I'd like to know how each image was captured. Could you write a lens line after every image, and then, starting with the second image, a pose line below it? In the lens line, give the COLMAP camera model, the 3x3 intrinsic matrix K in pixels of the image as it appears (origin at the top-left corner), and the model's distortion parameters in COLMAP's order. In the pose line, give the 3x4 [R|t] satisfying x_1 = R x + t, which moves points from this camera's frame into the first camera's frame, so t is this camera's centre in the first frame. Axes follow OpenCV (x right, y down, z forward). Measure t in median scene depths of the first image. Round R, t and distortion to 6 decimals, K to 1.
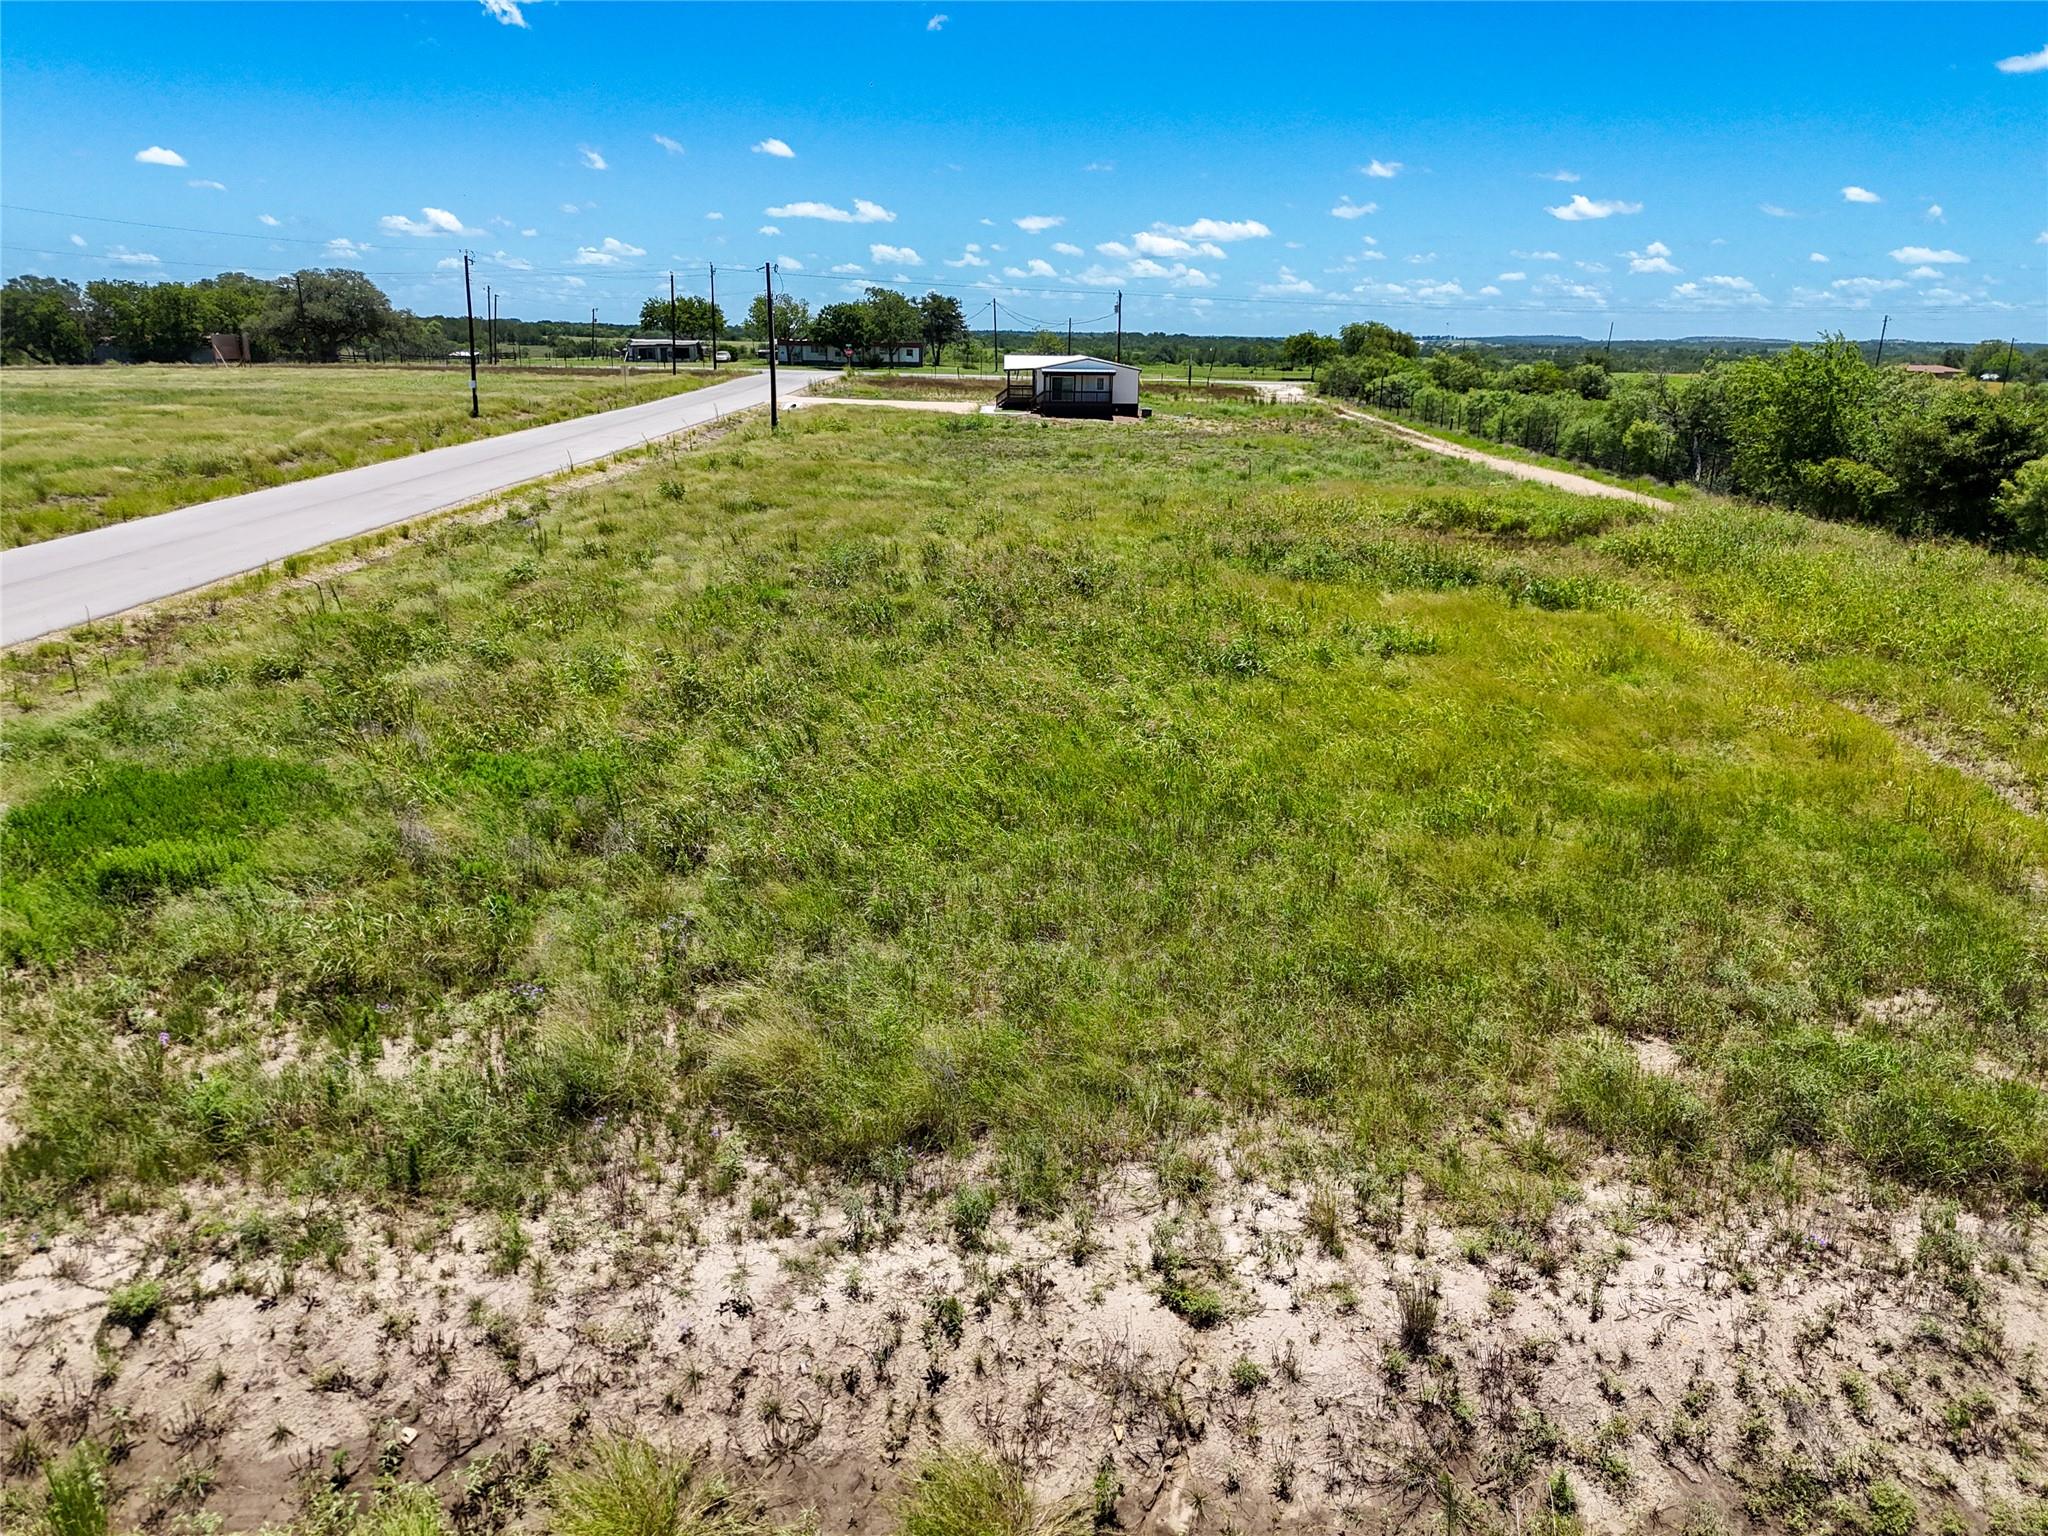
lens RADIAL K [[1525.0, 0, 1023.3], [0, 1525.0, 771.3], [0, 0, 1]] dist [0.054677, -0.044396]
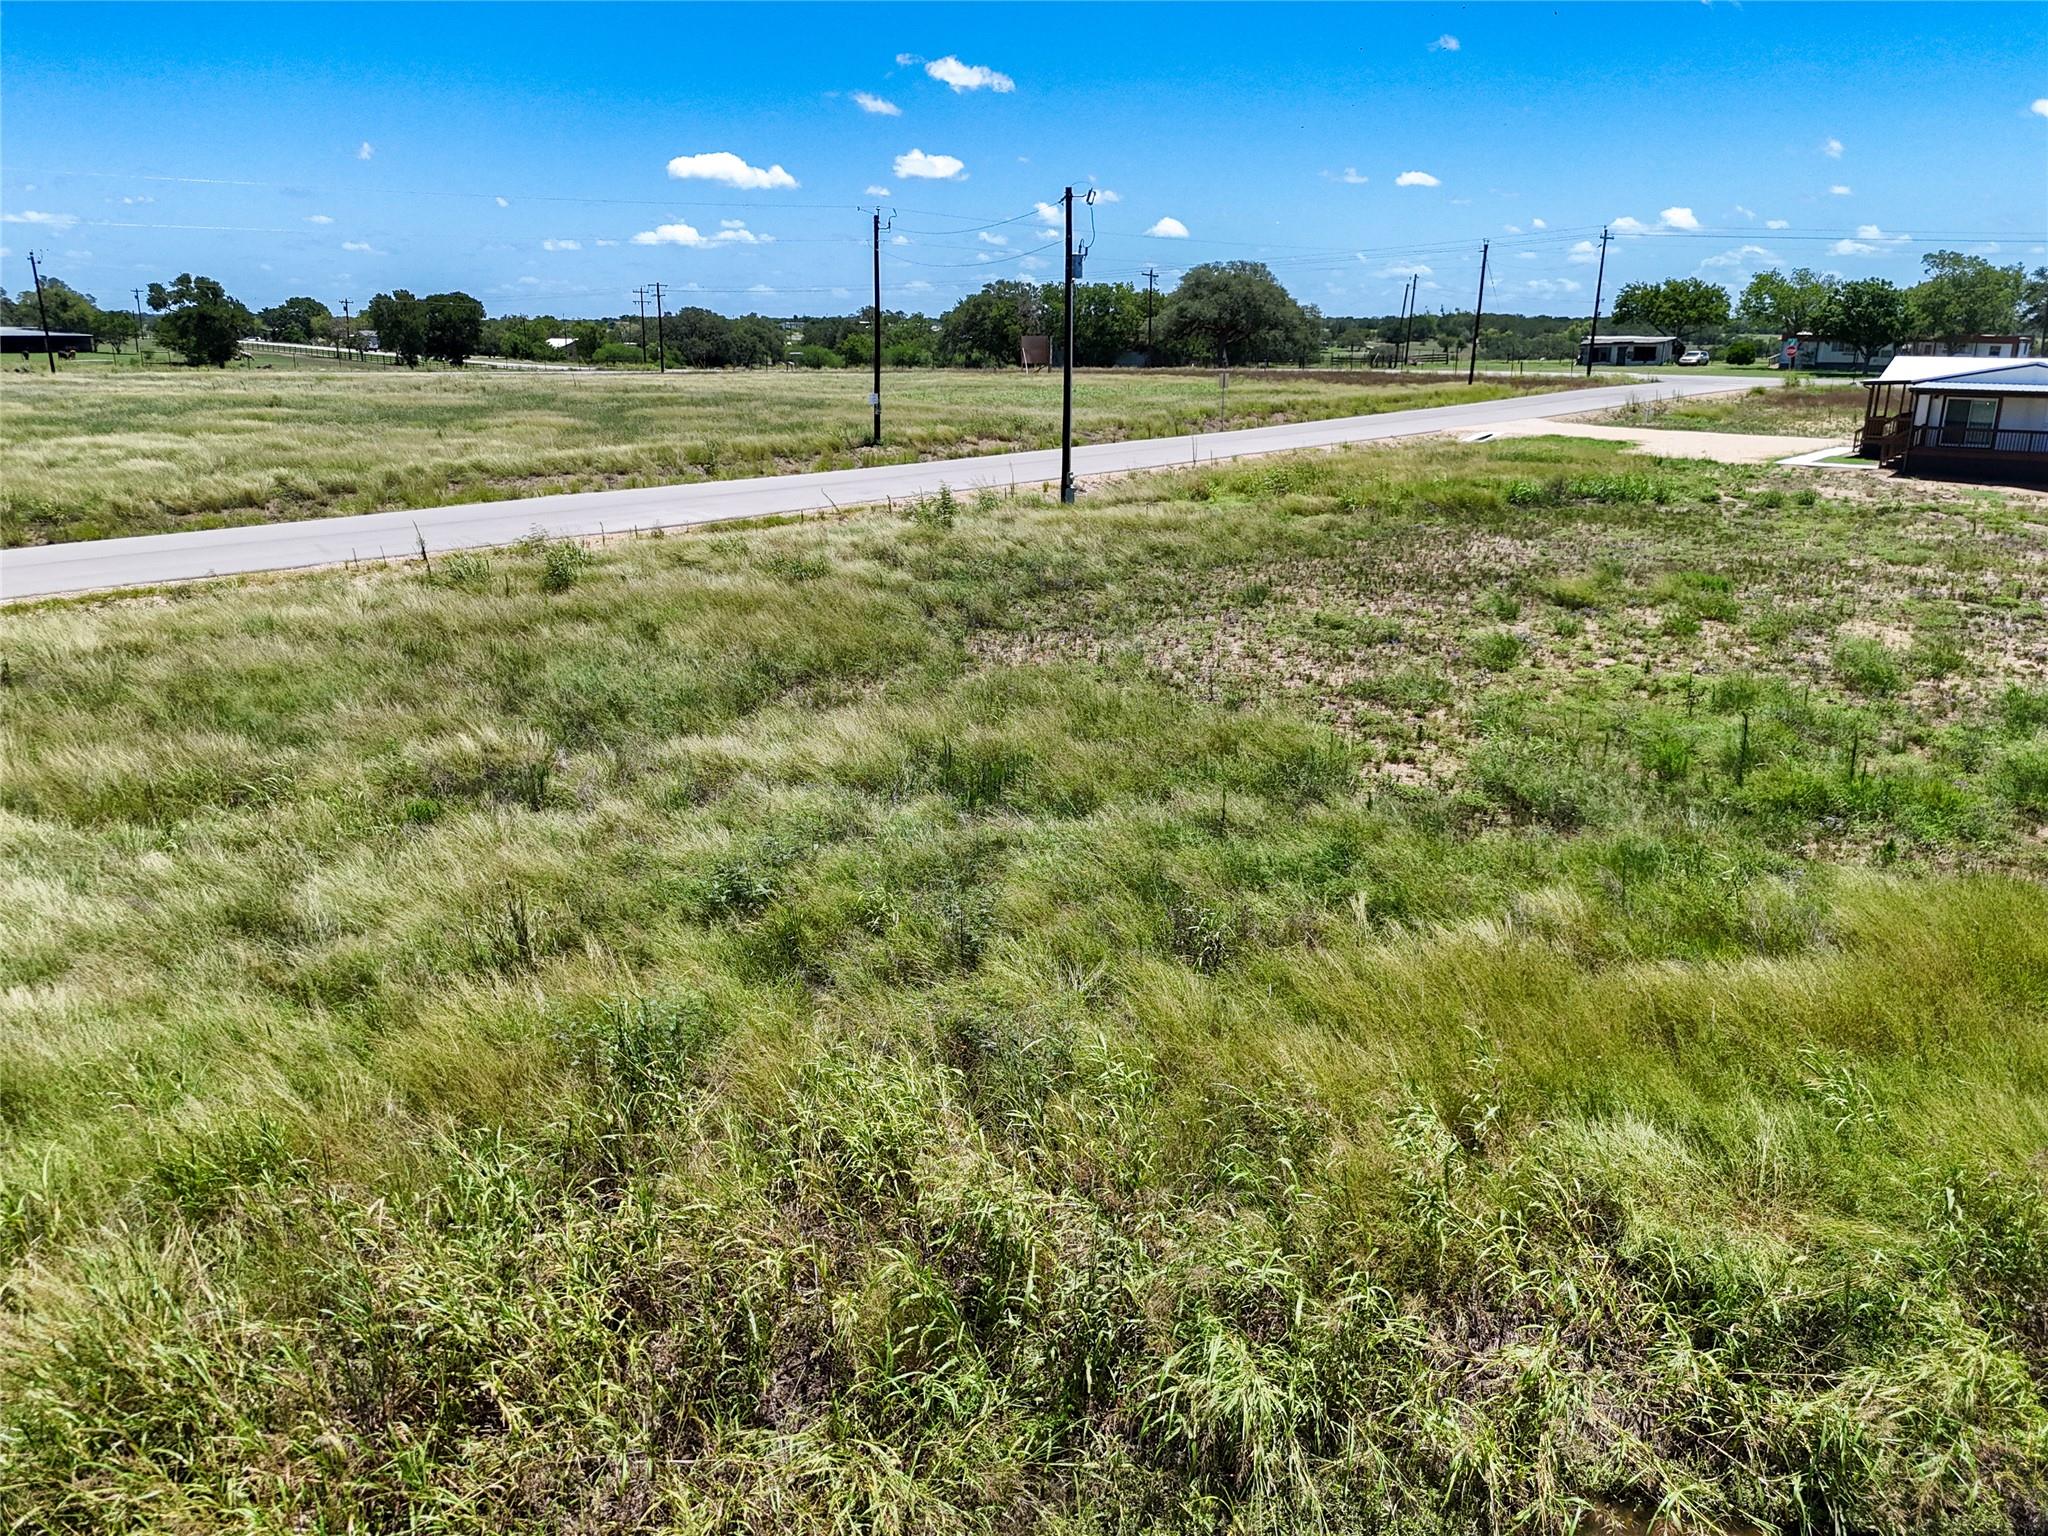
lens RADIAL K [[1525.0, 0, 1037.1], [0, 1525.0, 774.0], [0, 0, 1]] dist [0.054677, -0.044396]
pose [[0.743368, 0.181062, -0.643910, 0.089673], [-0.180272, 0.981277, 0.067811, -0.071094], [0.644132, 0.065670, 0.762090, 0.259080]]
